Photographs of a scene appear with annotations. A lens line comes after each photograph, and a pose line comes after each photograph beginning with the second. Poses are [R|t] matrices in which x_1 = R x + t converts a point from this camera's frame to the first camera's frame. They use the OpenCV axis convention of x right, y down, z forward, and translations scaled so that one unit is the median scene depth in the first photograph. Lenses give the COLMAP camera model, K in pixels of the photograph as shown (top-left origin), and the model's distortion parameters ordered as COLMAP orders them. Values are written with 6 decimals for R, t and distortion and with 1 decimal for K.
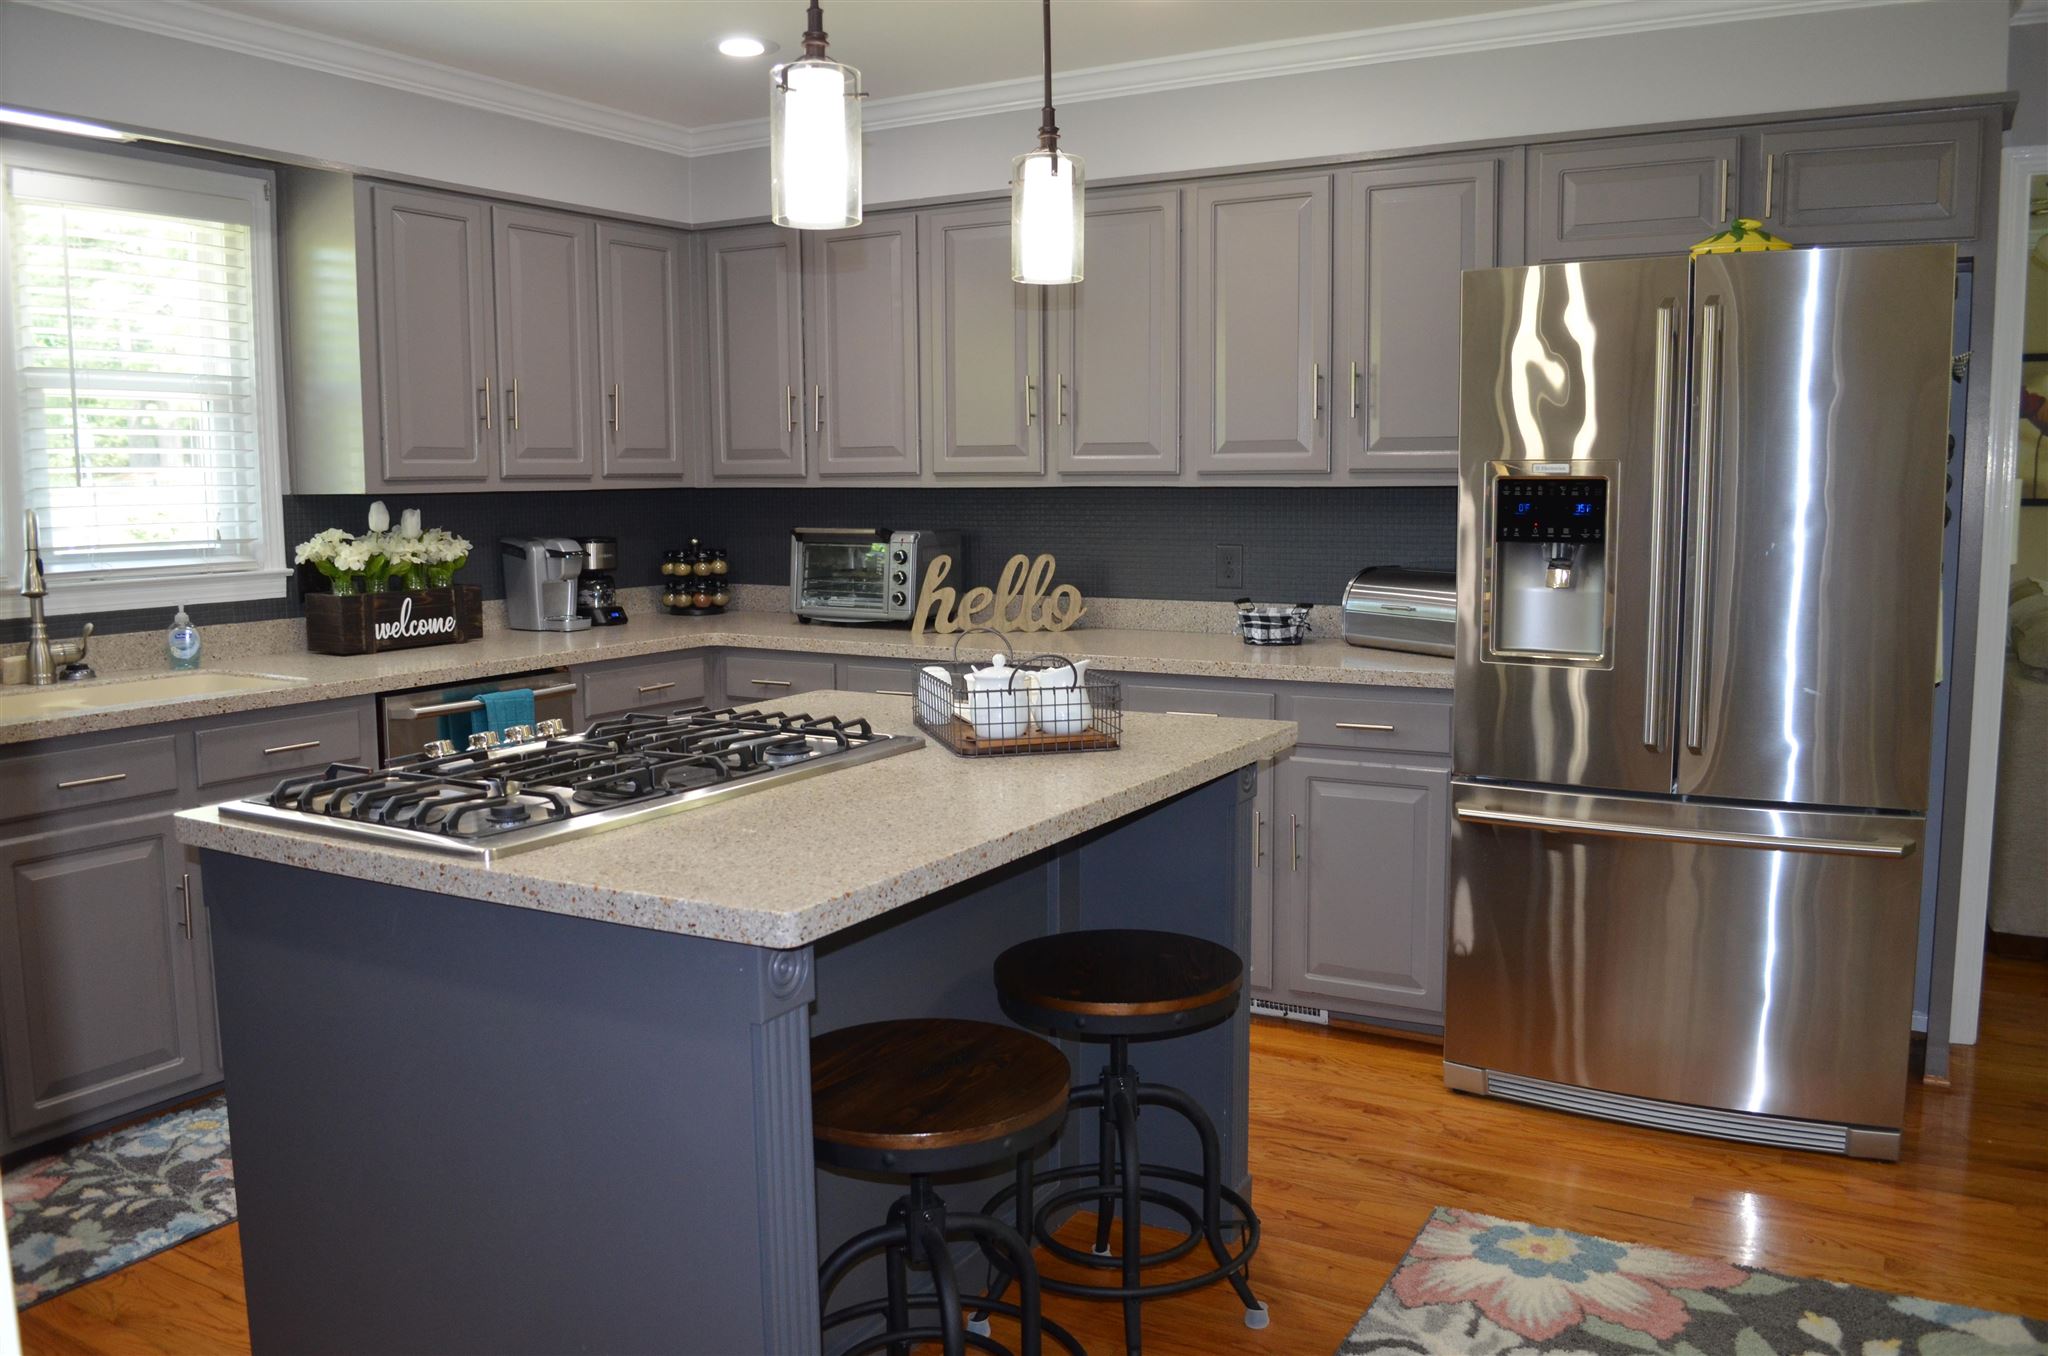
lens RADIAL K [[1608.7, 0, 1024.0], [0, 1608.7, 678.0], [0, 0, 1]] dist [-0.082198, 0.007337]
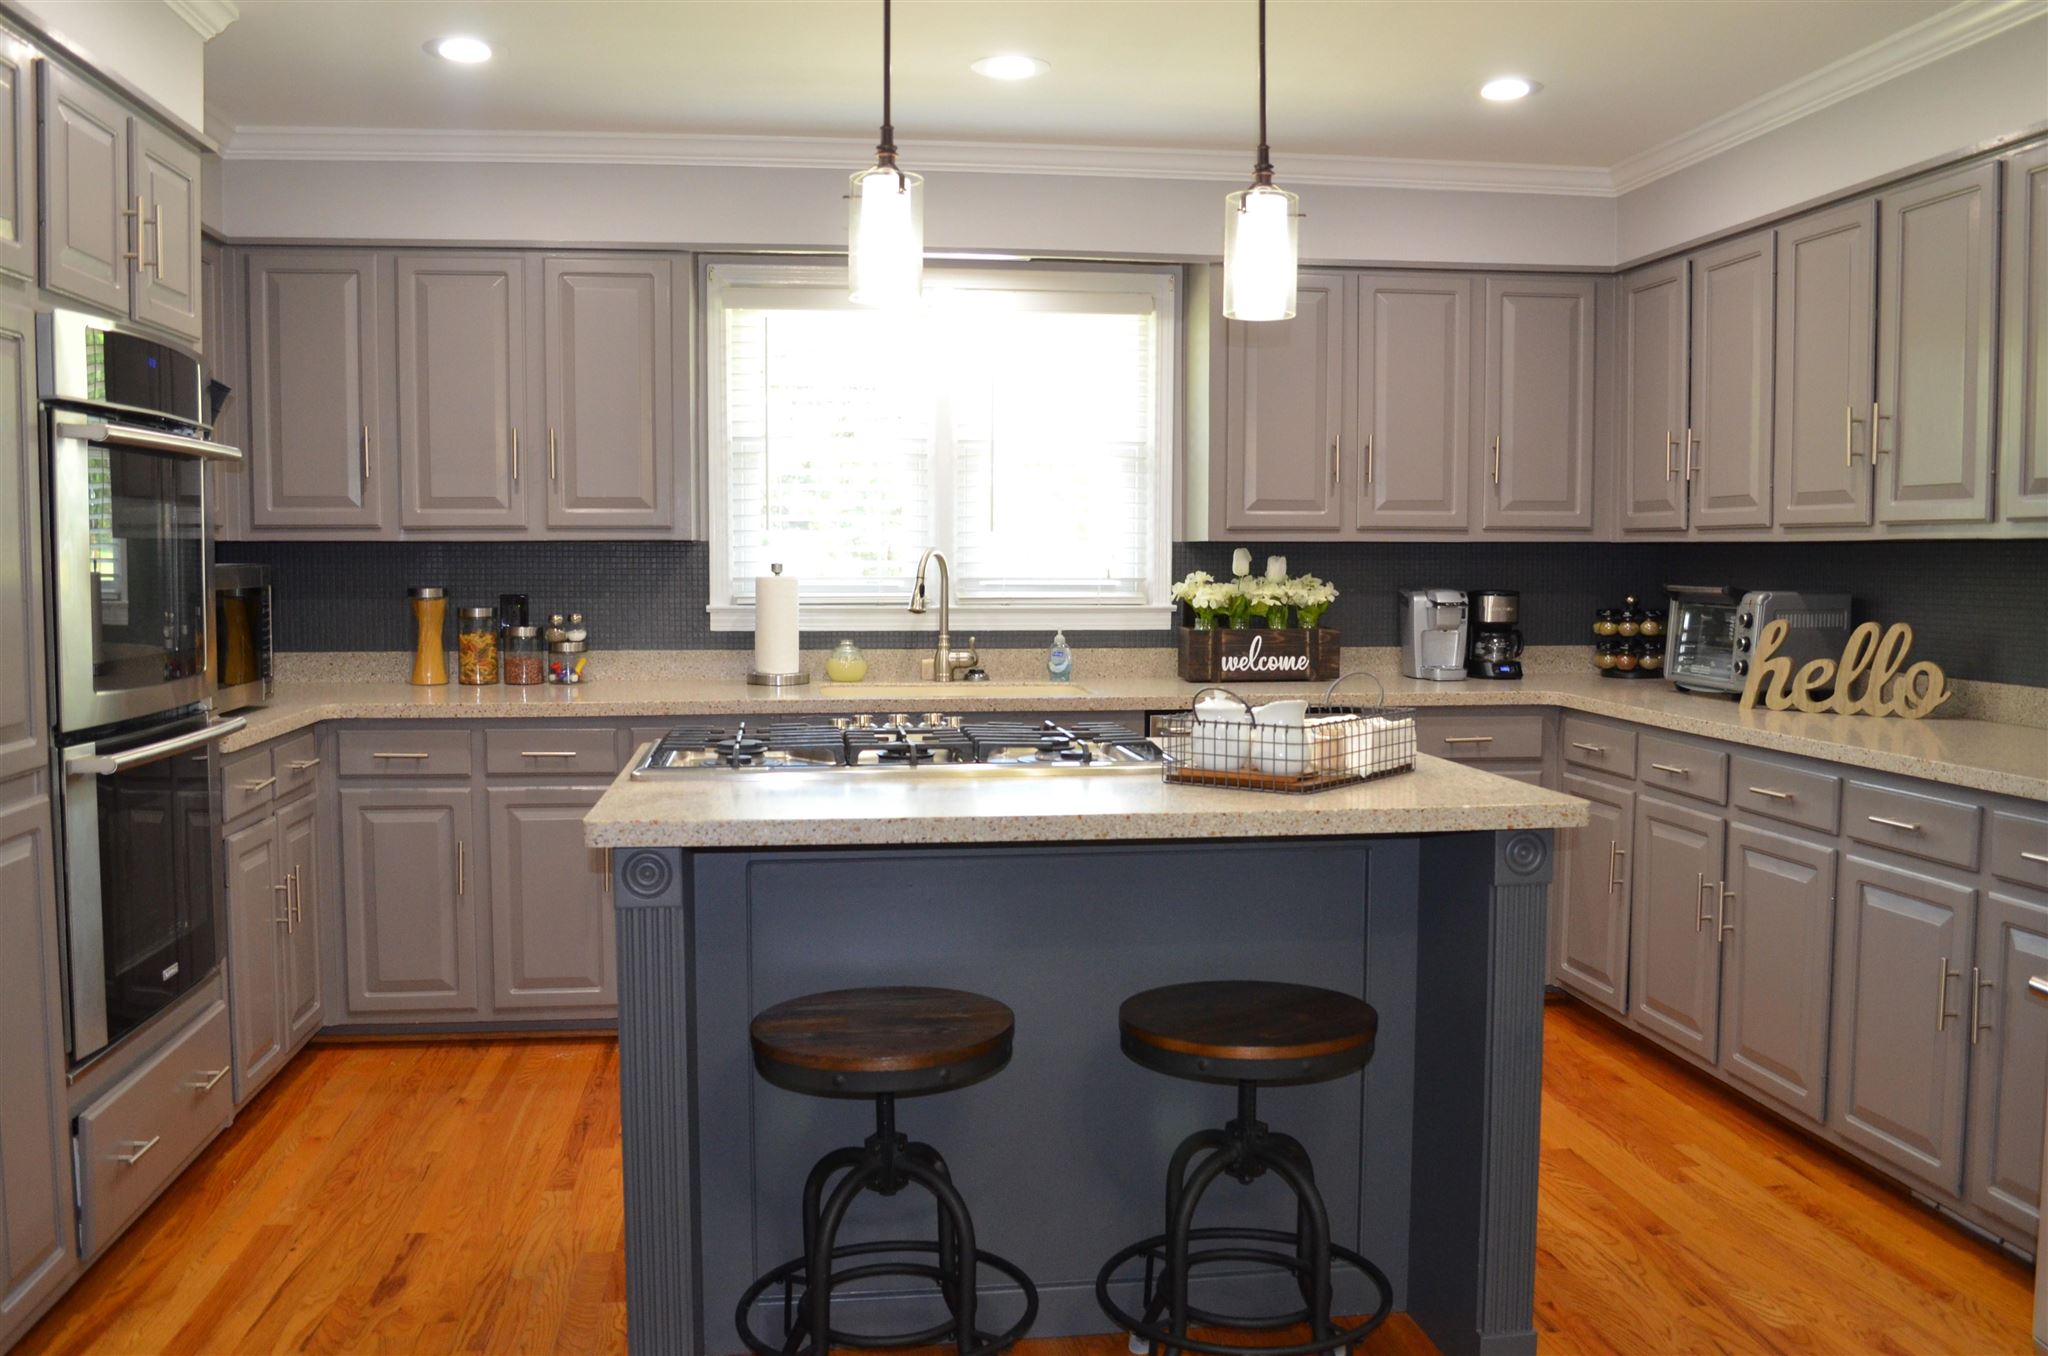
lens RADIAL K [[1709.3, 0, 1024.0], [0, 1709.3, 678.0], [0, 0, 1]] dist [-0.083425, 0.008181]
pose [[0.611468, 0.061906, -0.788844, 0.450685], [-0.100745, 0.994912, -0.000014, -0.004818], [0.784829, 0.079480, 0.614594, 0.143938]]
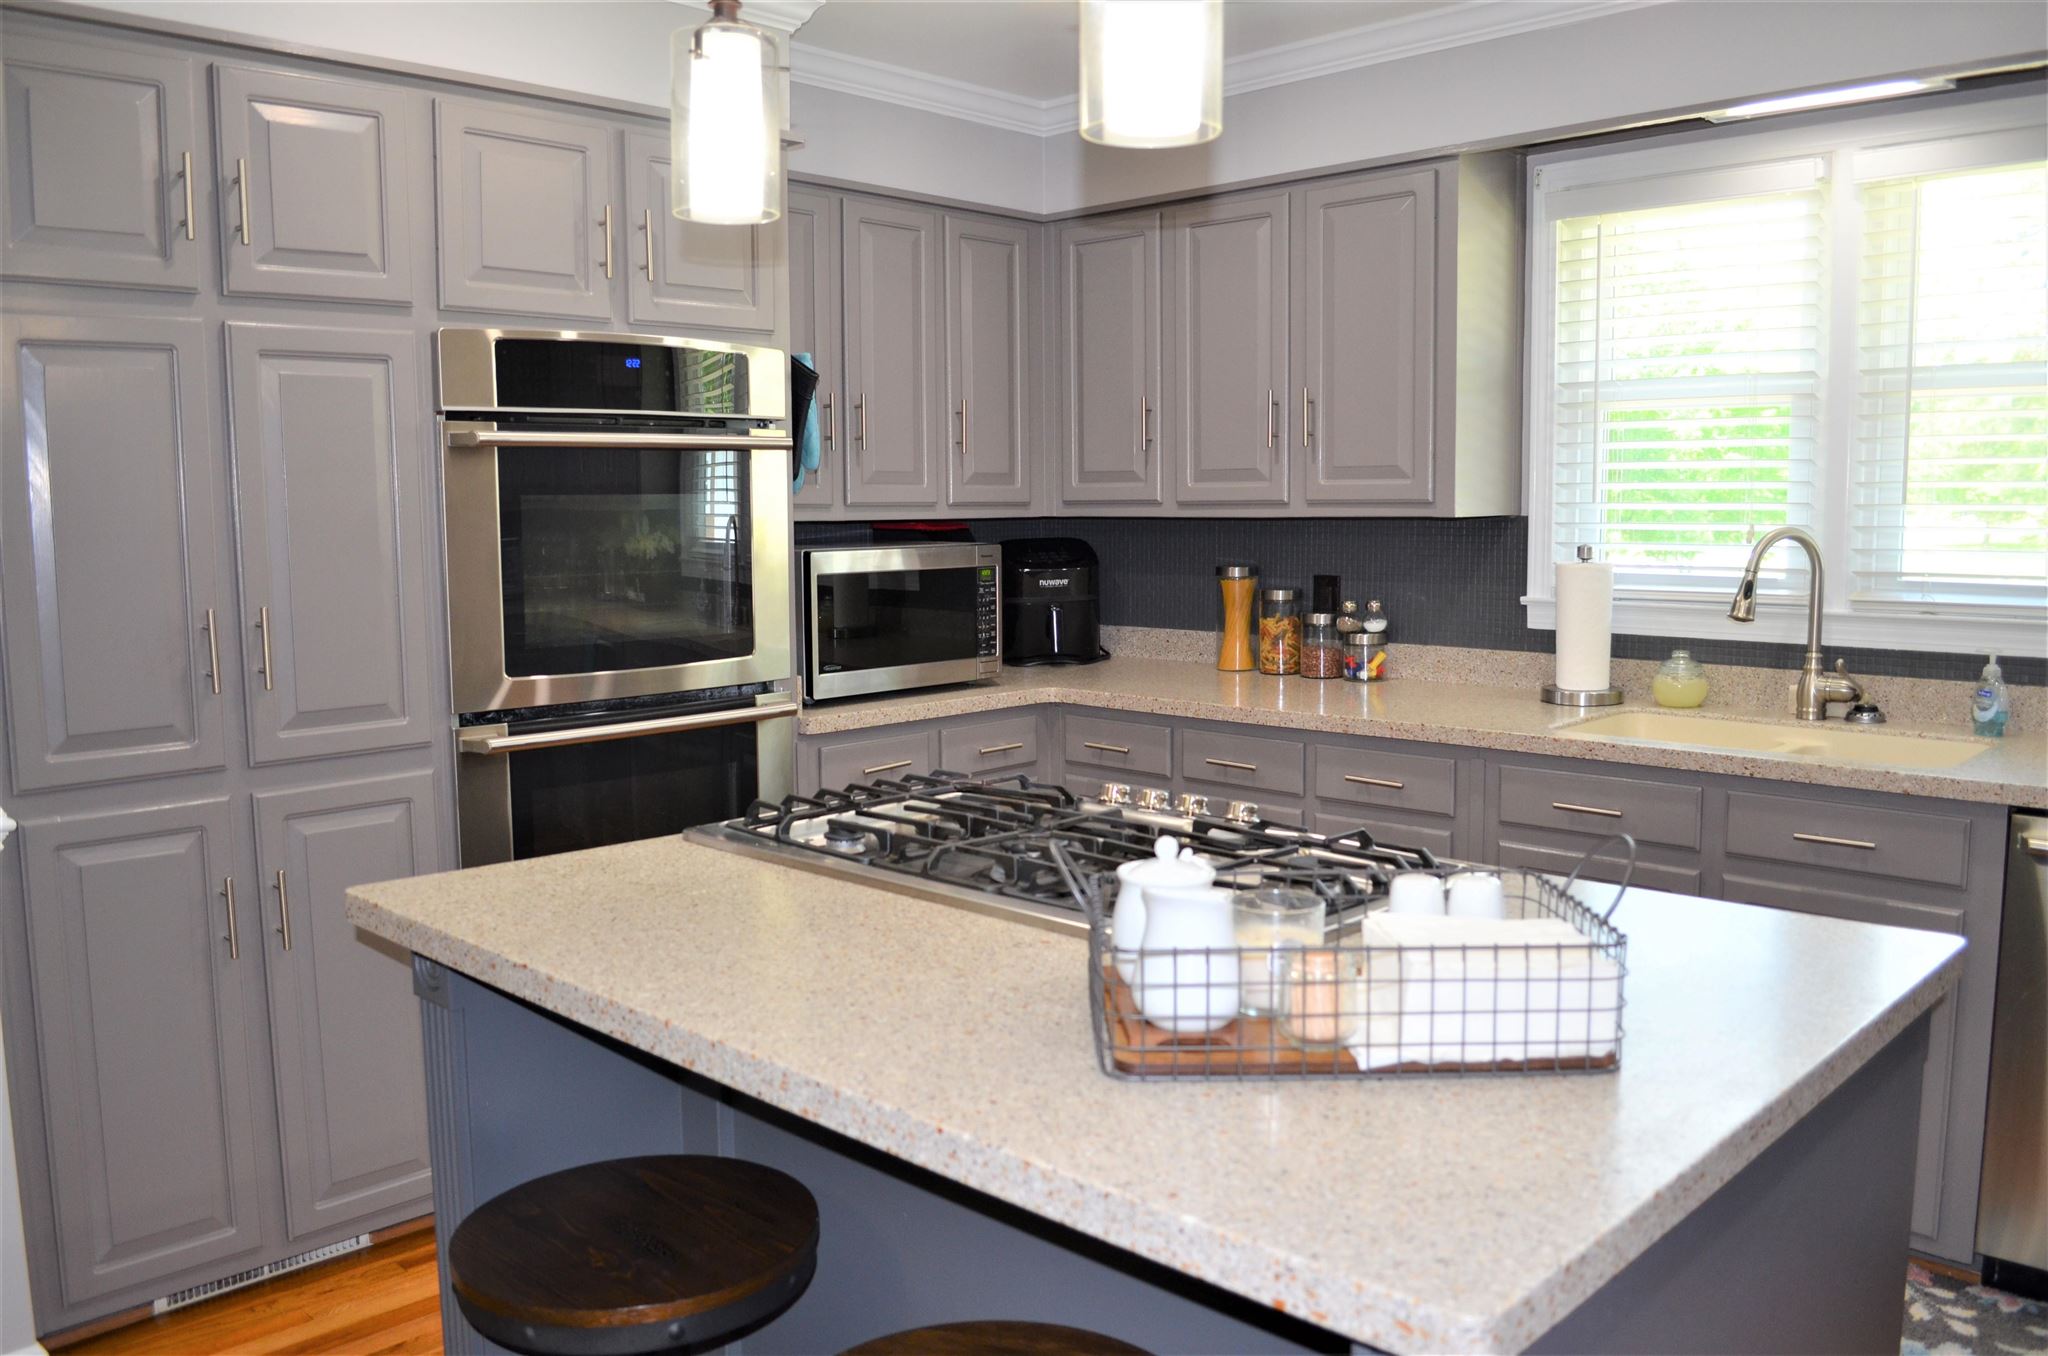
lens RADIAL K [[1608.7, 0, 1024.0], [0, 1608.7, 678.0], [0, 0, 1]] dist [-0.082198, 0.007337]
pose [[-0.245826, 0.111168, -0.962918, 0.309421], [-0.108061, 0.984066, 0.141197, -0.083678], [0.963272, 0.138764, -0.229896, 0.637966]]
